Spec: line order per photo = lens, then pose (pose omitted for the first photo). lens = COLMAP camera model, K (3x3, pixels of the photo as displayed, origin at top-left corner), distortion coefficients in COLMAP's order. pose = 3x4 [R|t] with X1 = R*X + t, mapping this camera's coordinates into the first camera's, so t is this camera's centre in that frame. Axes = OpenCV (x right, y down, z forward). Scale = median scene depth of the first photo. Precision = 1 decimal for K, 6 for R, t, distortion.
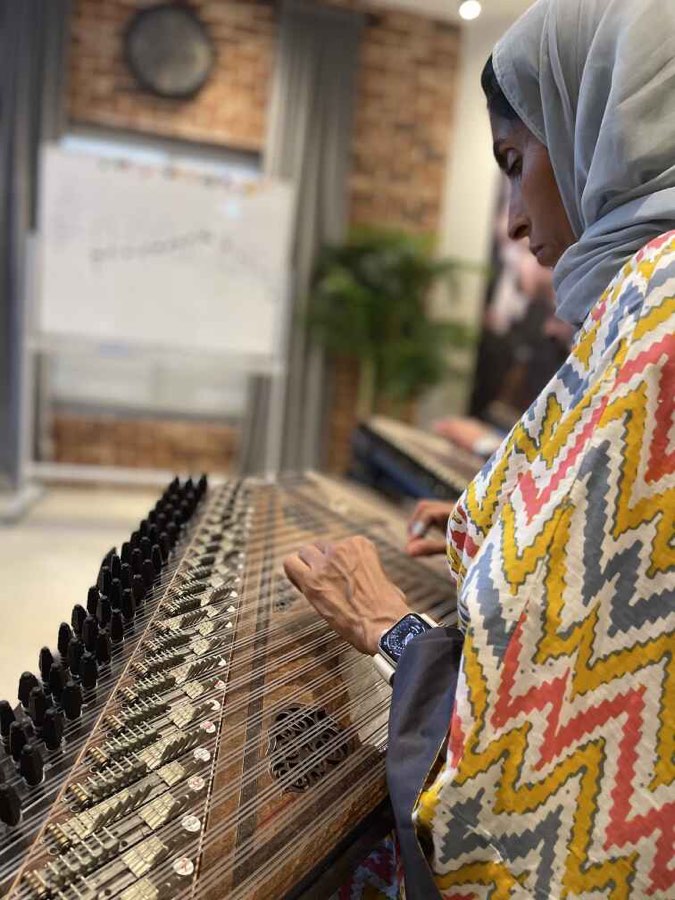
lens RADIAL K [[664.0, 0, 333.4], [0, 664.0, 444.8], [0, 0, 1]] dist [0.005128, -0.012999]
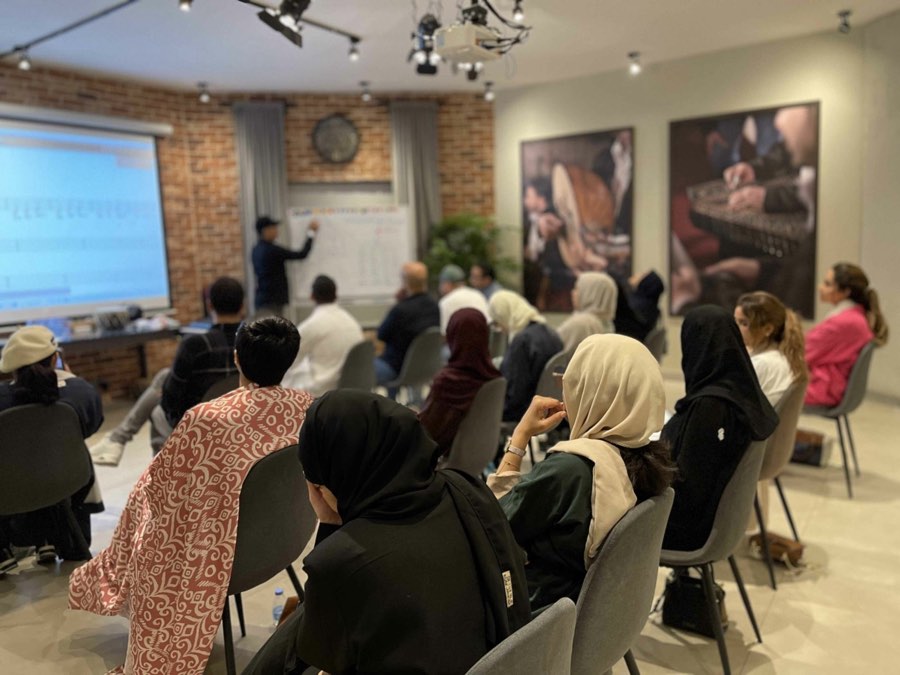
lens RADIAL K [[664.0, 0, 449.9], [0, 664.0, 342.4], [0, 0, 1]] dist [0.005128, -0.012999]
pose [[0.988524, -0.129434, -0.077892, 0.142183], [0.128659, 0.991577, -0.014906, 0.050476], [0.079165, 0.004713, 0.996850, -0.834879]]
